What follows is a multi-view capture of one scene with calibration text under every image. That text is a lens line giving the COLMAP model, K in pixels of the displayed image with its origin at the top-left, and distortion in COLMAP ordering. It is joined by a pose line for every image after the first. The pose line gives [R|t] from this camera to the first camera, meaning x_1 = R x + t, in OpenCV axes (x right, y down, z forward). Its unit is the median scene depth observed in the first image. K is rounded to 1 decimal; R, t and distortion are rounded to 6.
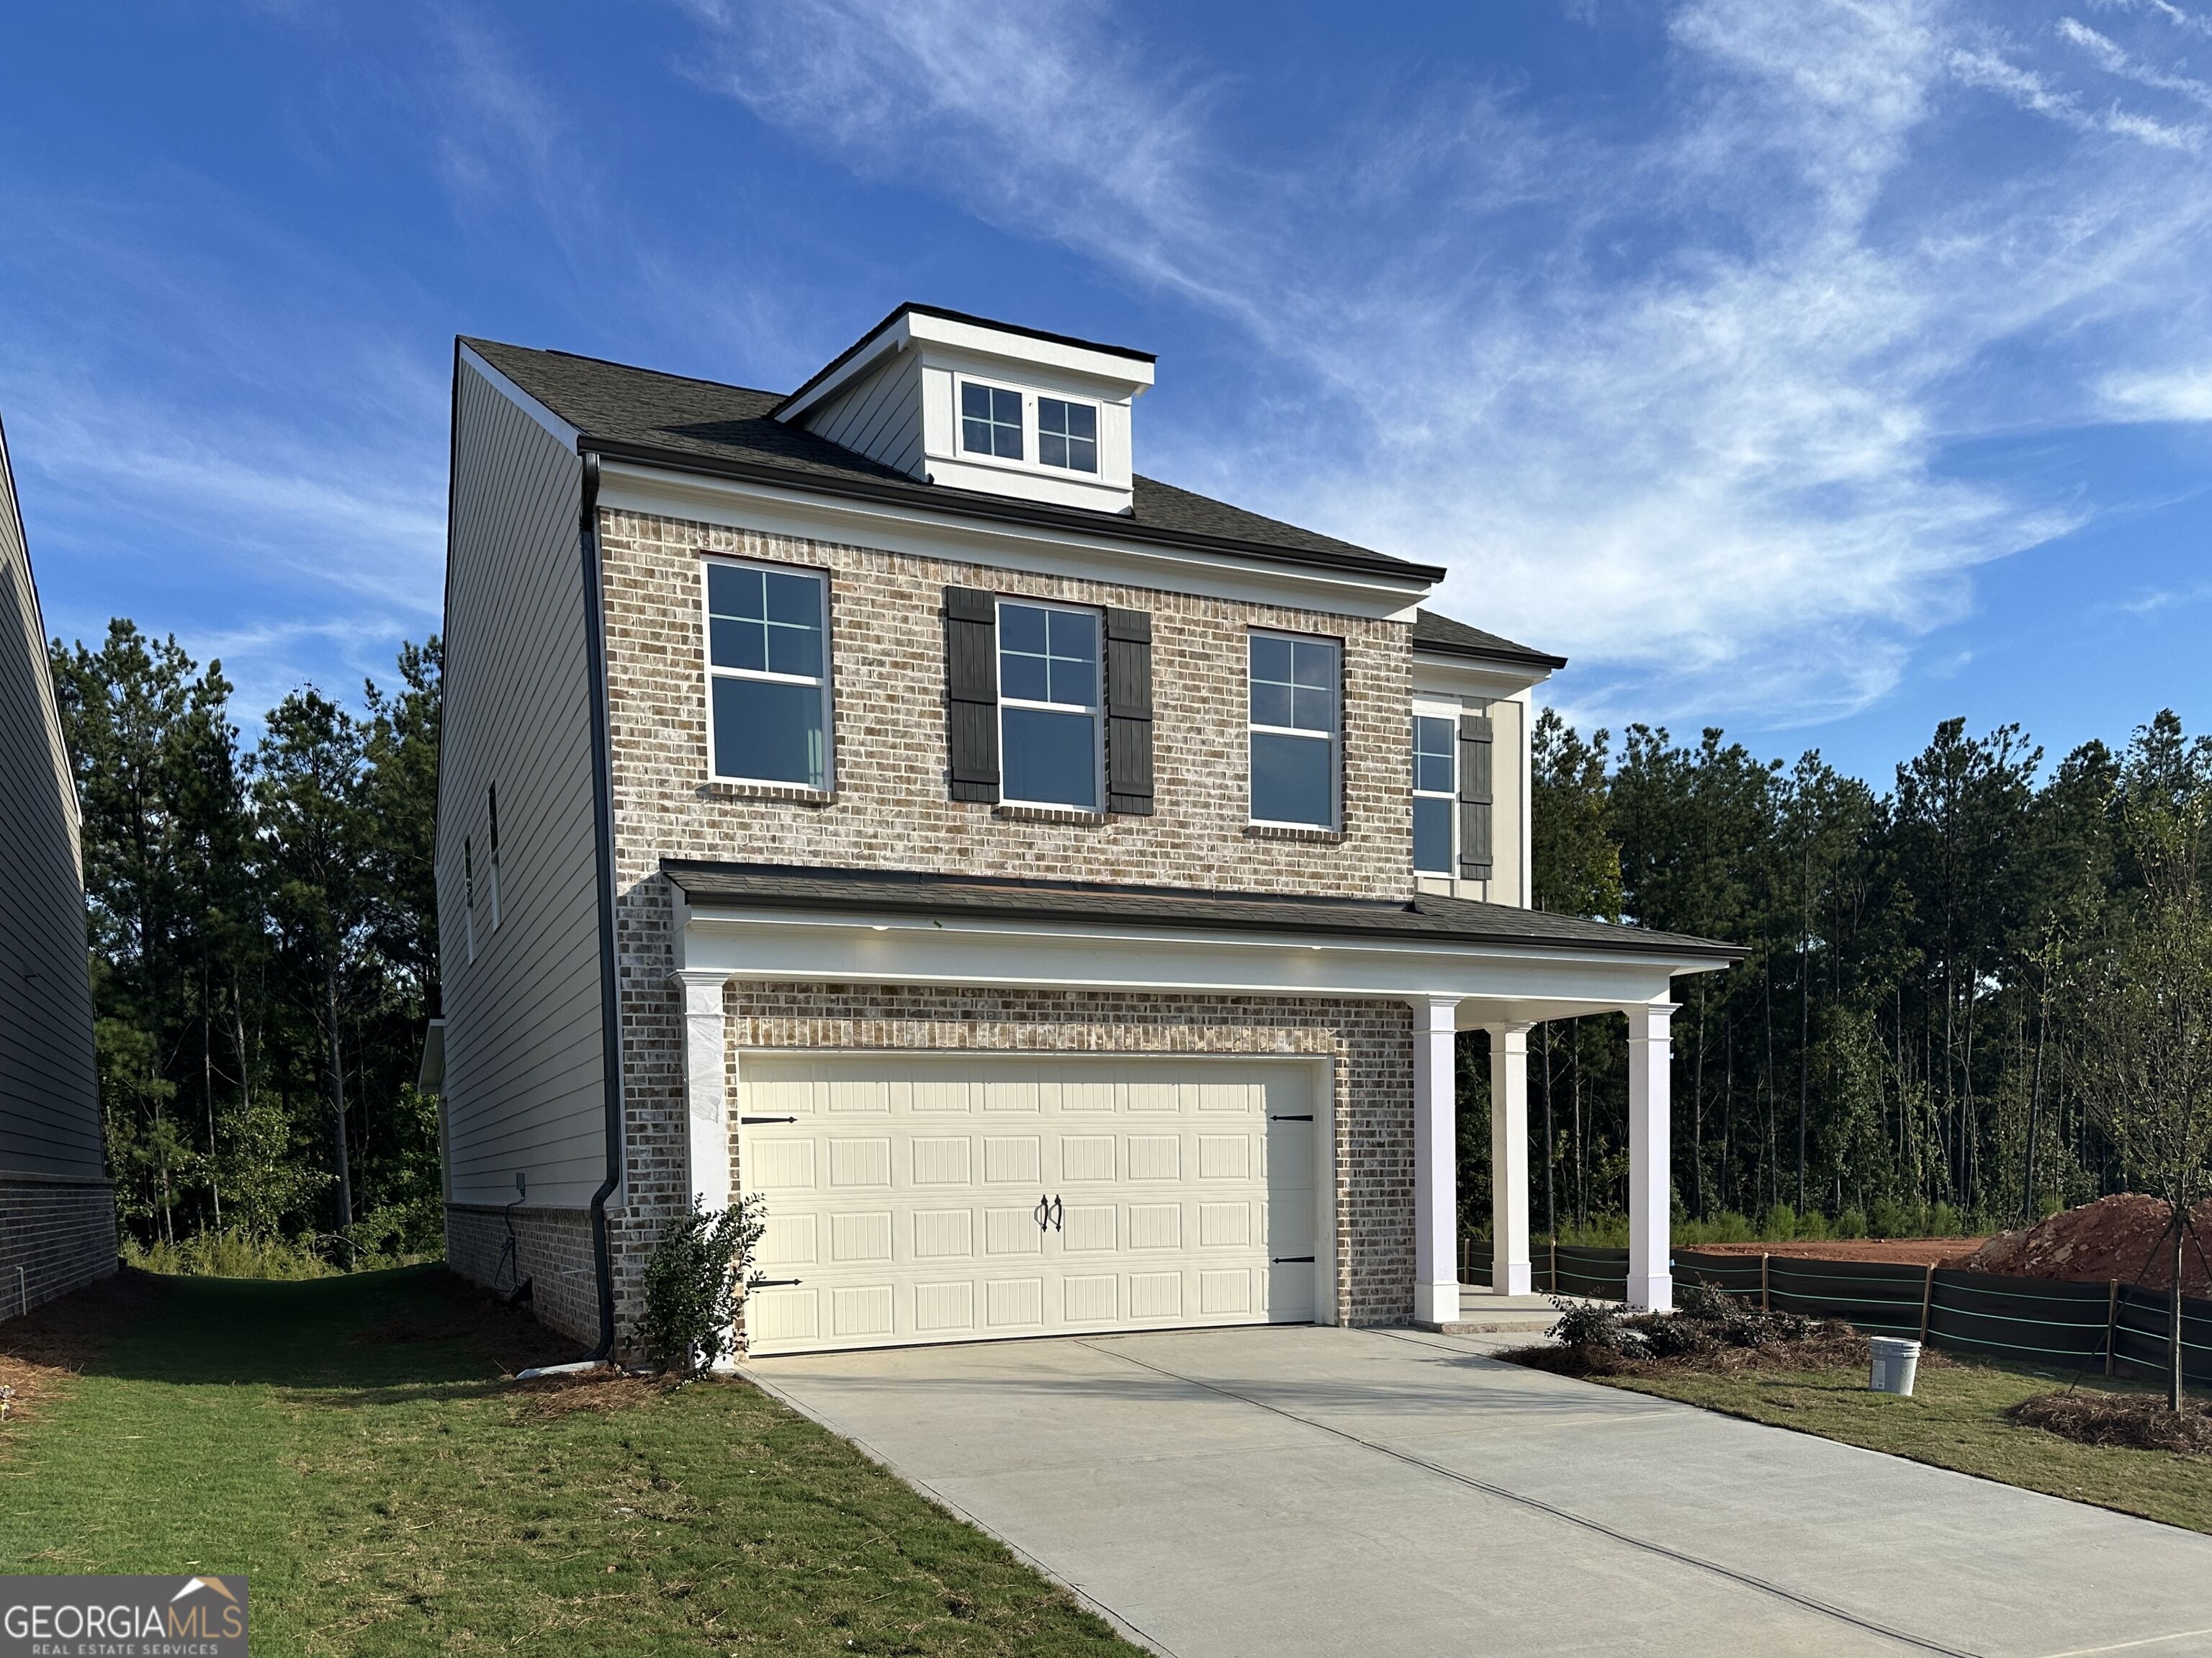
lens RADIAL K [[1609.4, 0, 1106.0], [0, 1609.4, 829.0], [0, 0, 1]] dist [0.057741, 0.002065]
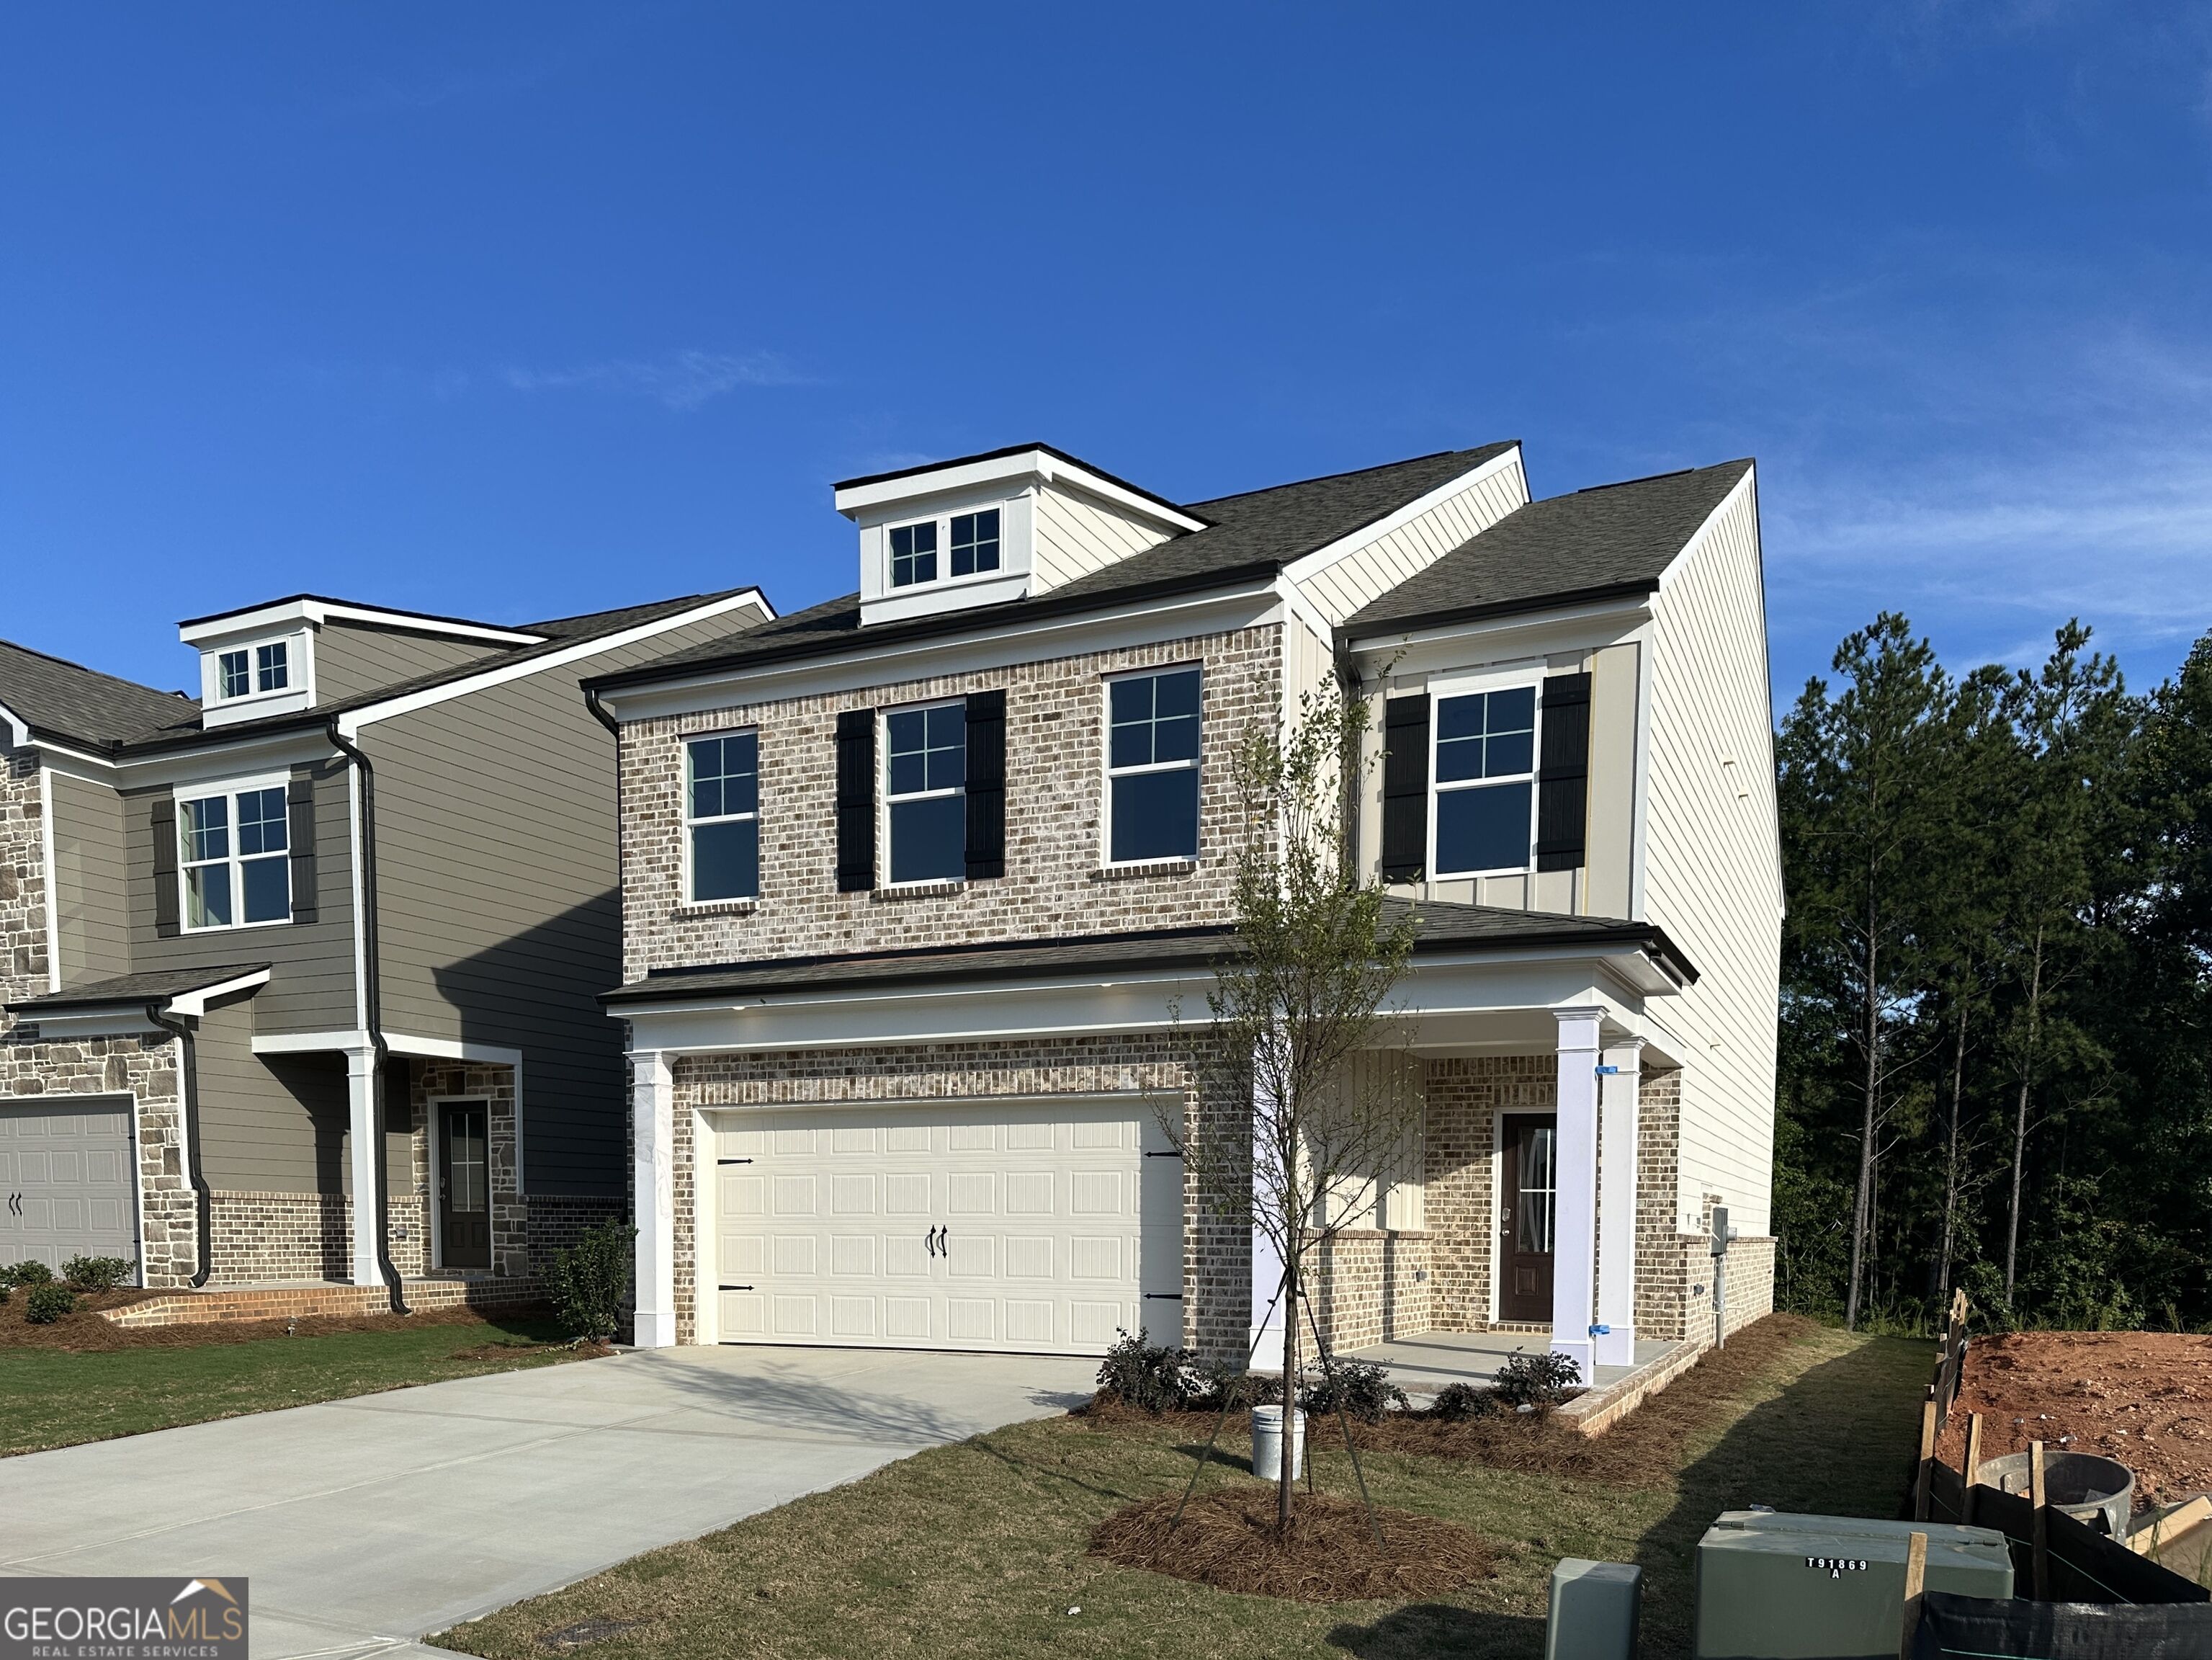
lens RADIAL K [[1659.2, 0, 1238.9], [0, 1659.2, 856.7], [0, 0, 1]] dist [0.049403, -0.001275]
pose [[0.670078, -0.141024, -0.728771, 0.958897], [0.138983, 0.988260, -0.063447, 0.072013], [0.729163, -0.058773, 0.681811, 0.358283]]
